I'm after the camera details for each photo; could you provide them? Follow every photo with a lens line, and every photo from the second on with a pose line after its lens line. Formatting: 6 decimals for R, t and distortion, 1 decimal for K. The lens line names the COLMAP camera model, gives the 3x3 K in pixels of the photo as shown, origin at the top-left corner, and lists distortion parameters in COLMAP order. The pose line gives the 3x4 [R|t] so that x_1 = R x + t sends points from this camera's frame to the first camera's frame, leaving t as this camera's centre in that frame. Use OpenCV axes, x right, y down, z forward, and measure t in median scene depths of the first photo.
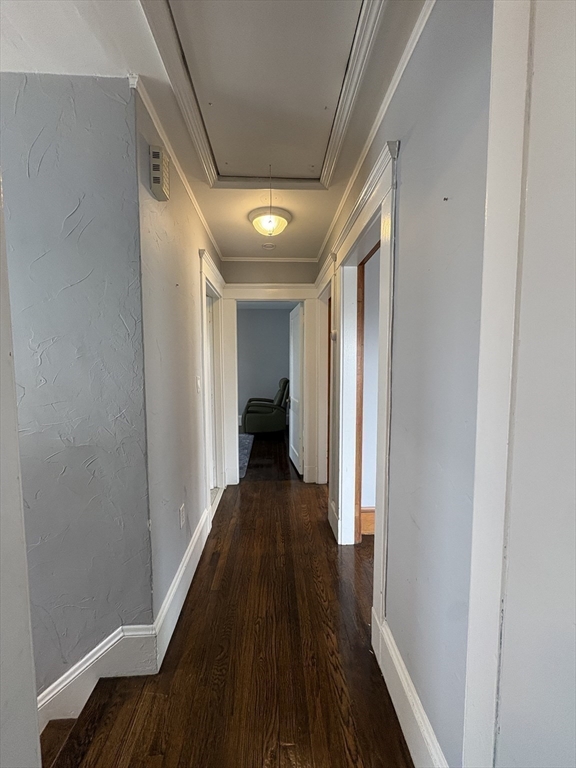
lens RADIAL K [[305.5, 0, 288.1], [0, 305.5, 382.8], [0, 0, 1]] dist [0.000773, 0.000343]
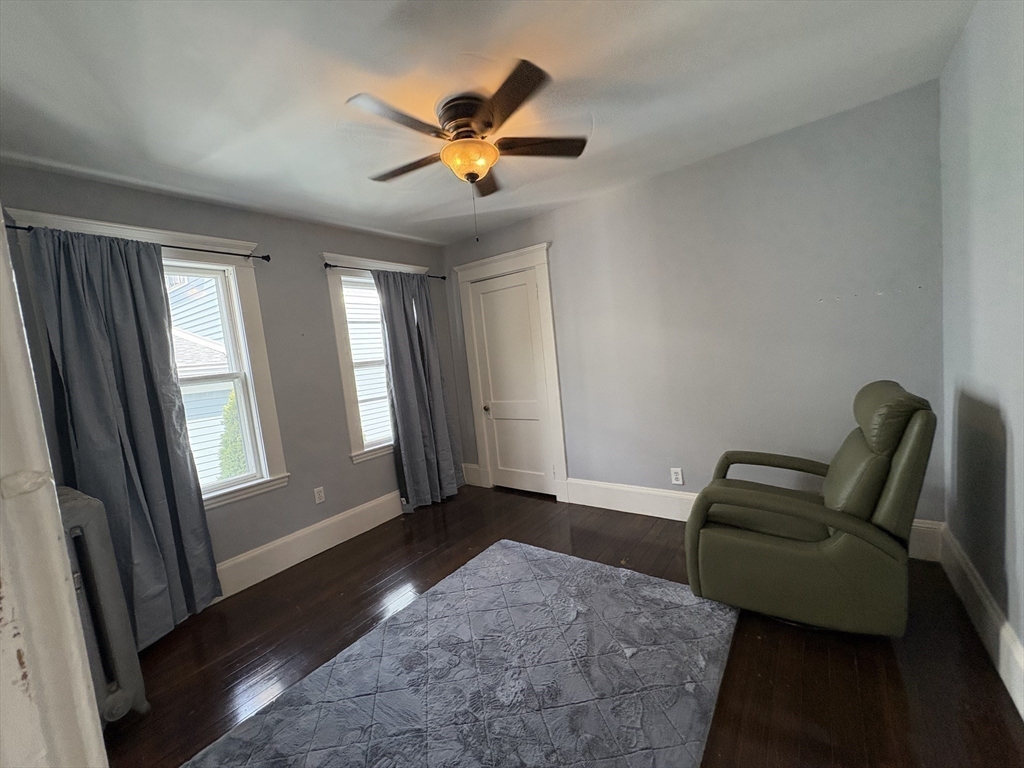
lens RADIAL K [[407.3, 0, 511.1], [0, 407.3, 380.2], [0, 0, 1]] dist [0.000773, 0.000343]
pose [[0.771778, -0.014537, -0.635725, -0.036468], [0.044381, 0.998532, 0.031045, -0.044519], [0.634341, -0.052174, 0.771291, 0.618792]]
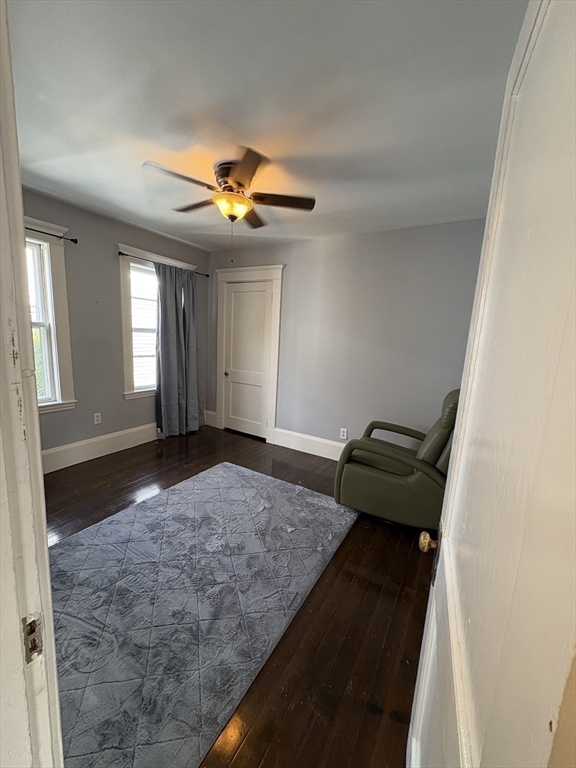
lens RADIAL K [[305.5, 0, 287.1], [0, 305.5, 381.8], [0, 0, 1]] dist [0.000773, 0.000343]
pose [[0.833266, 0.141645, -0.534420, 0.011181], [-0.101907, 0.989411, 0.103344, -0.049490], [0.543399, -0.031651, 0.838878, 0.582313]]
